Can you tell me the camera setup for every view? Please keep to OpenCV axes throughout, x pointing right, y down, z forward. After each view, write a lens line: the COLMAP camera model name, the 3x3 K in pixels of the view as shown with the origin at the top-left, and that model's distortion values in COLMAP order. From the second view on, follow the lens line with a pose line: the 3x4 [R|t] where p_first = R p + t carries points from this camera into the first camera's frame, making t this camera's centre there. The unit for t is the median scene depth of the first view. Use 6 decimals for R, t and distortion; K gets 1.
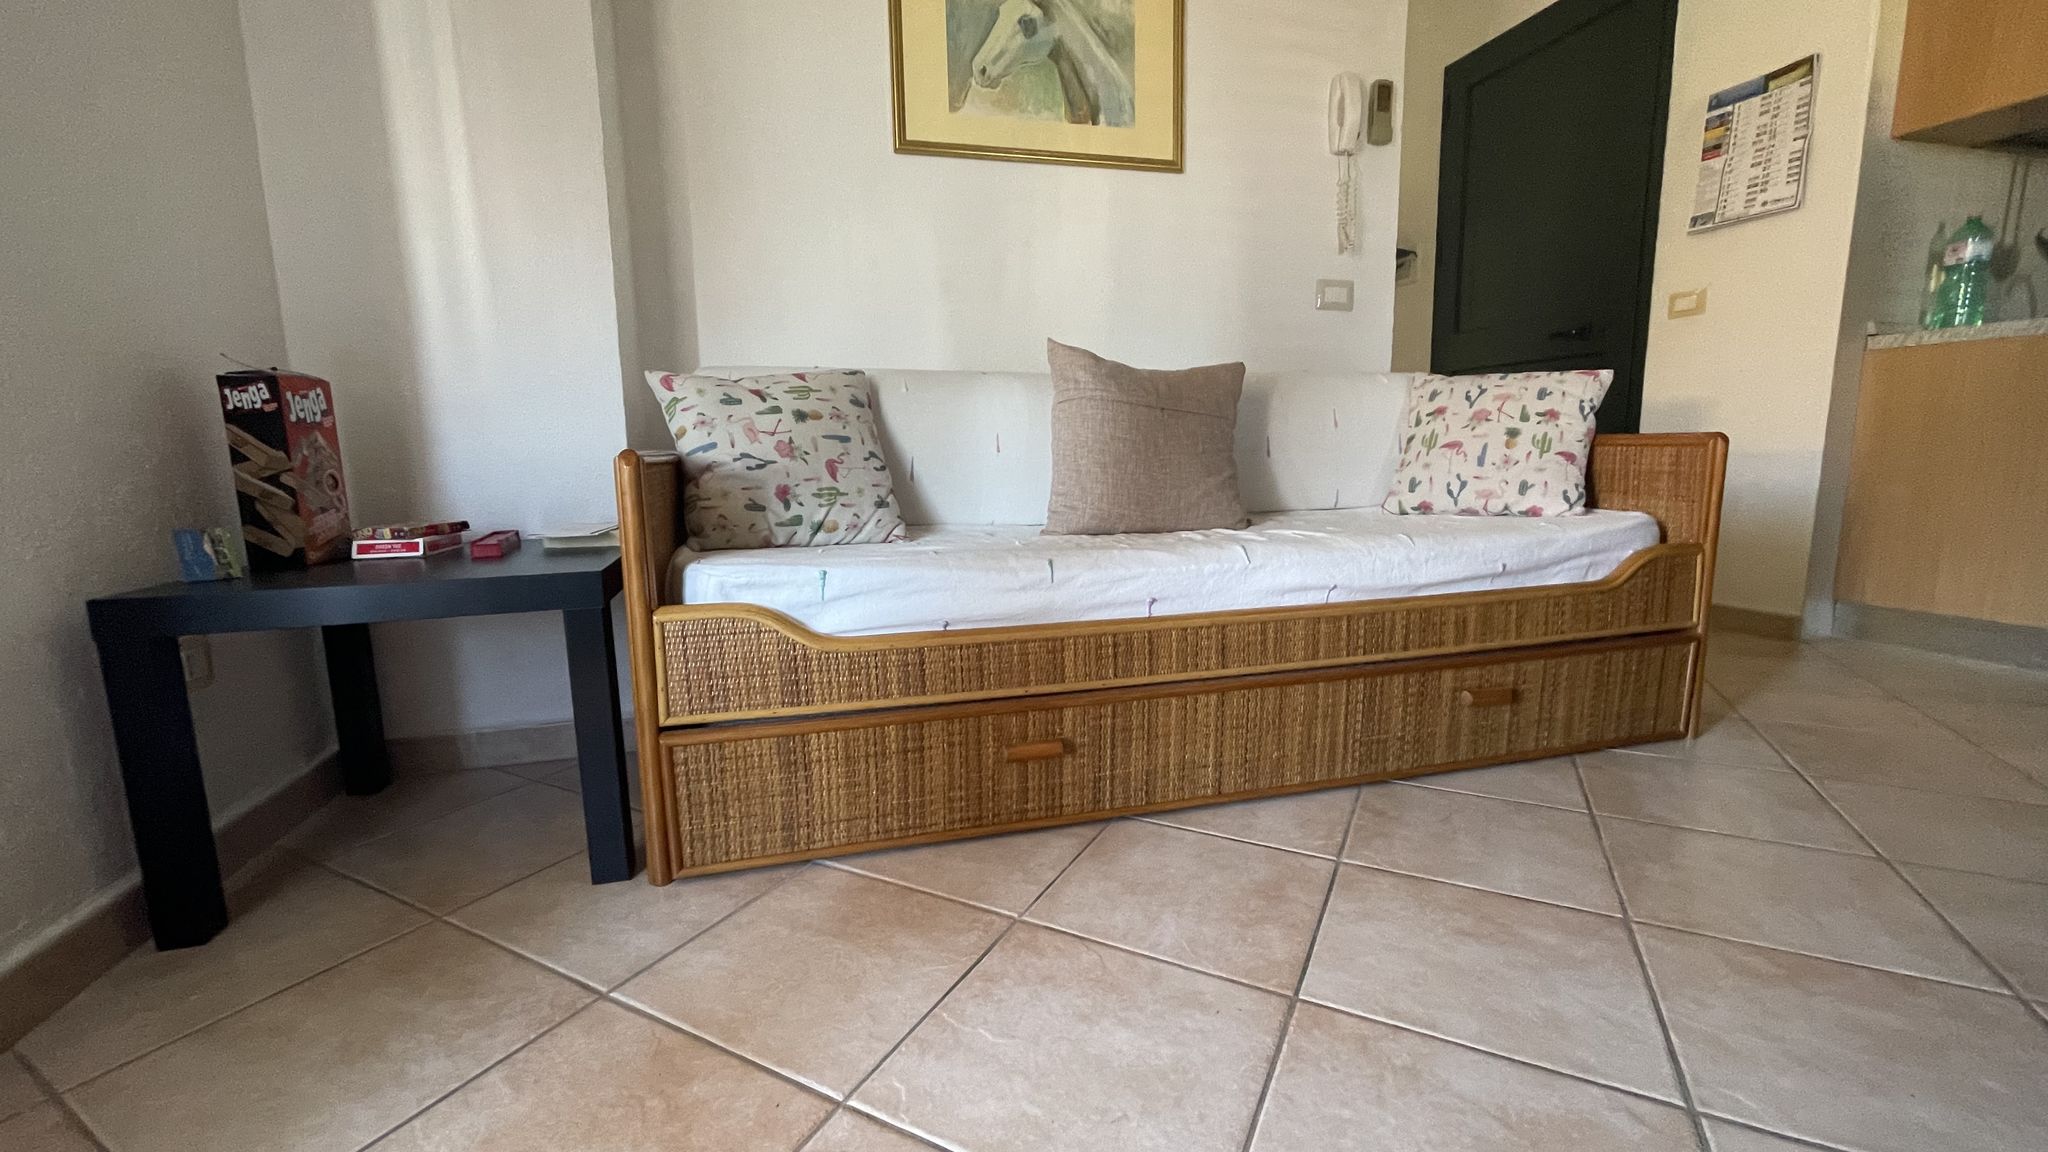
lens RADIAL K [[827.0, 0, 1017.9], [0, 827.0, 572.7], [0, 0, 1]] dist [-0.003533, 0.001135]
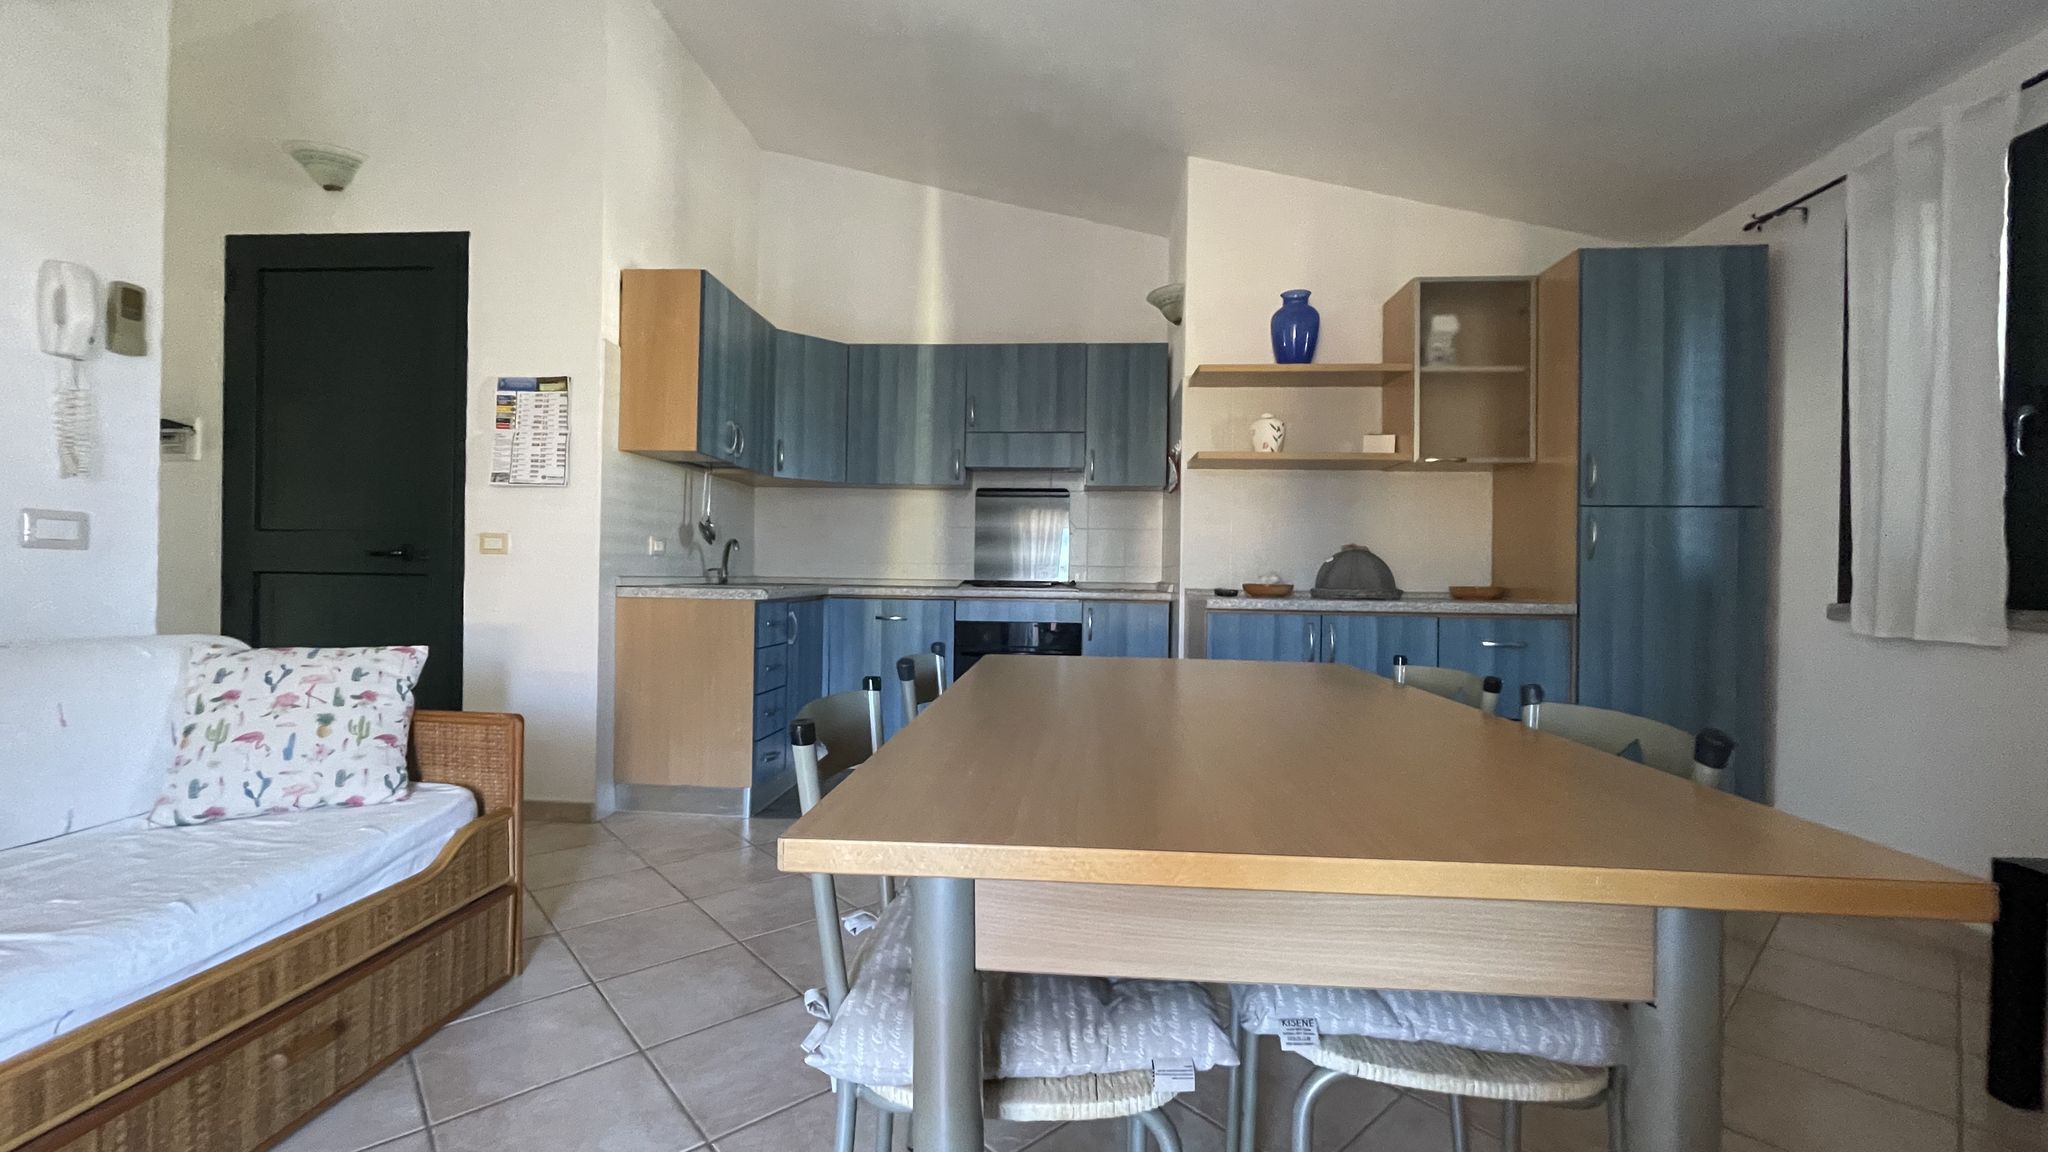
lens RADIAL K [[827.0, 0, 1016.6], [0, 827.0, 573.0], [0, 0, 1]] dist [-0.003533, 0.001135]
pose [[0.343173, 0.024678, 0.938948, -0.029777], [0.115531, 0.990955, -0.068270, -0.169015], [-0.932140, 0.131907, 0.337217, -0.091930]]
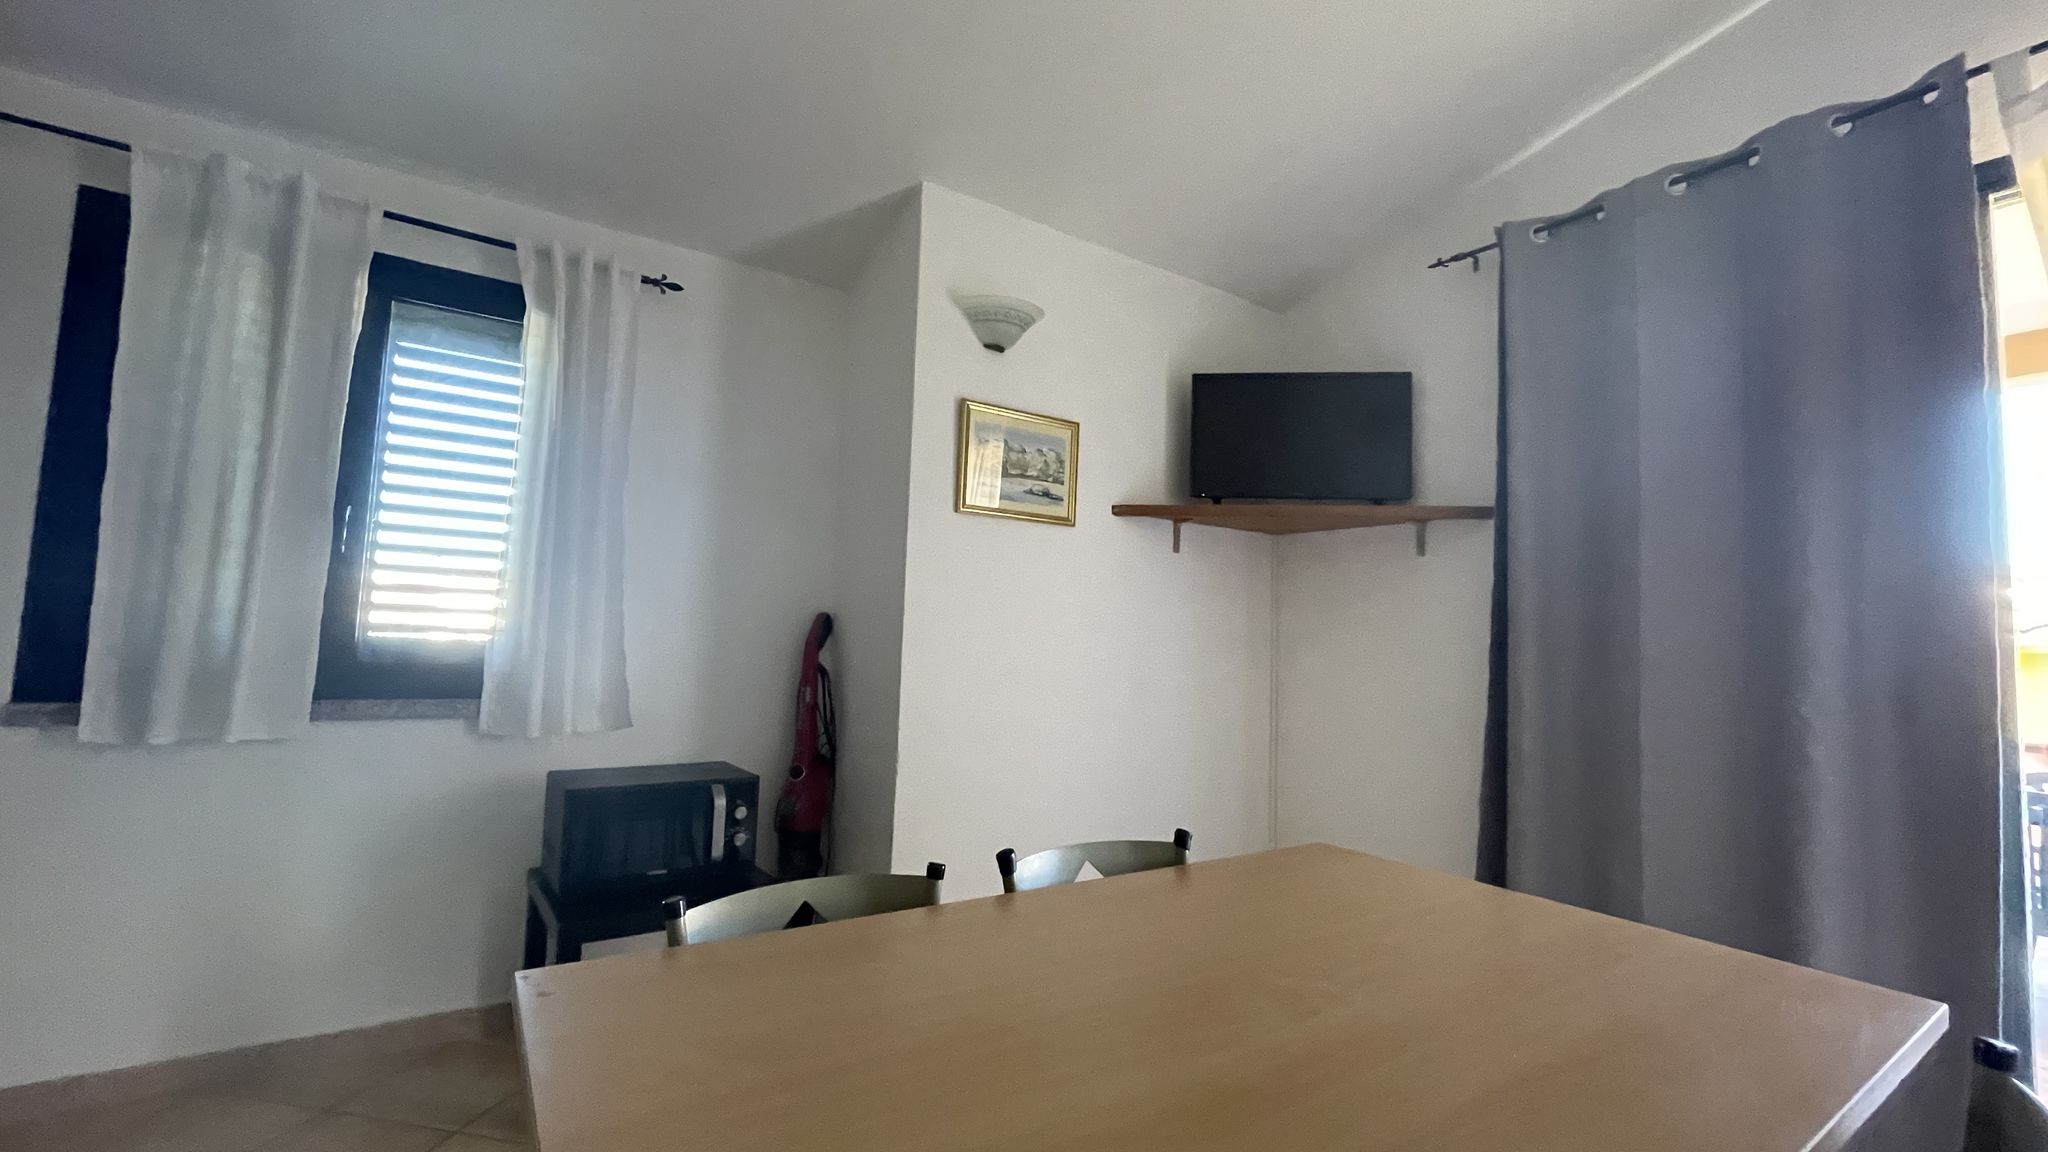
lens RADIAL K [[827.0, 0, 1027.6], [0, 827.0, 582.4], [0, 0, 1]] dist [-0.003533, 0.001135]
pose [[-0.954217, -0.039223, -0.296532, 0.843461], [-0.067691, 0.993963, 0.086349, -0.358460], [0.291355, 0.102468, -0.951111, 0.366820]]
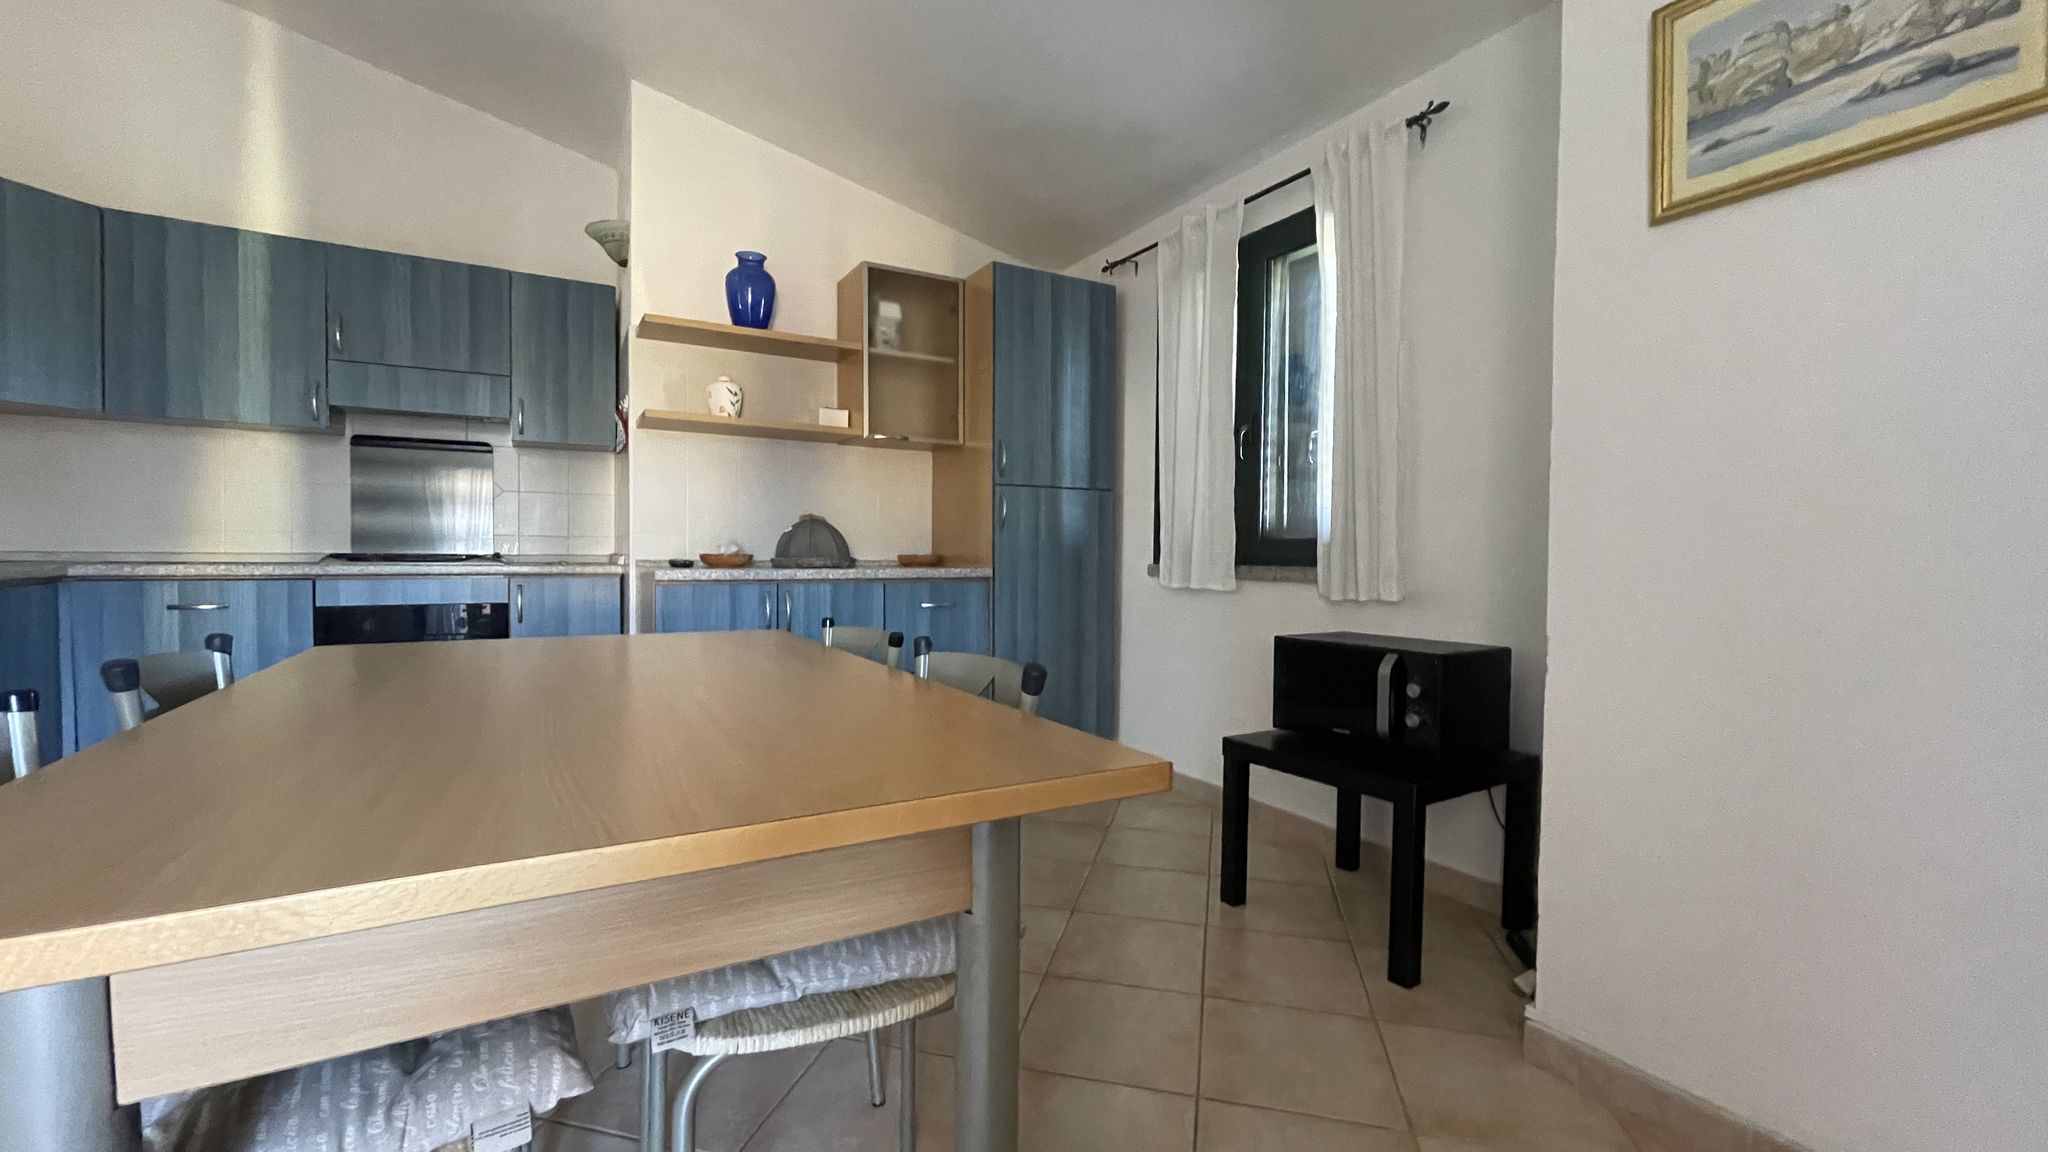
lens RADIAL K [[827.0, 0, 1012.8], [0, 827.0, 573.0], [0, 0, 1]] dist [-0.003533, 0.001135]
pose [[-0.241803, -0.005883, 0.970308, 0.009621], [0.137141, 0.989736, 0.040177, -0.153336], [-0.960585, 0.142784, -0.238514, -0.147041]]
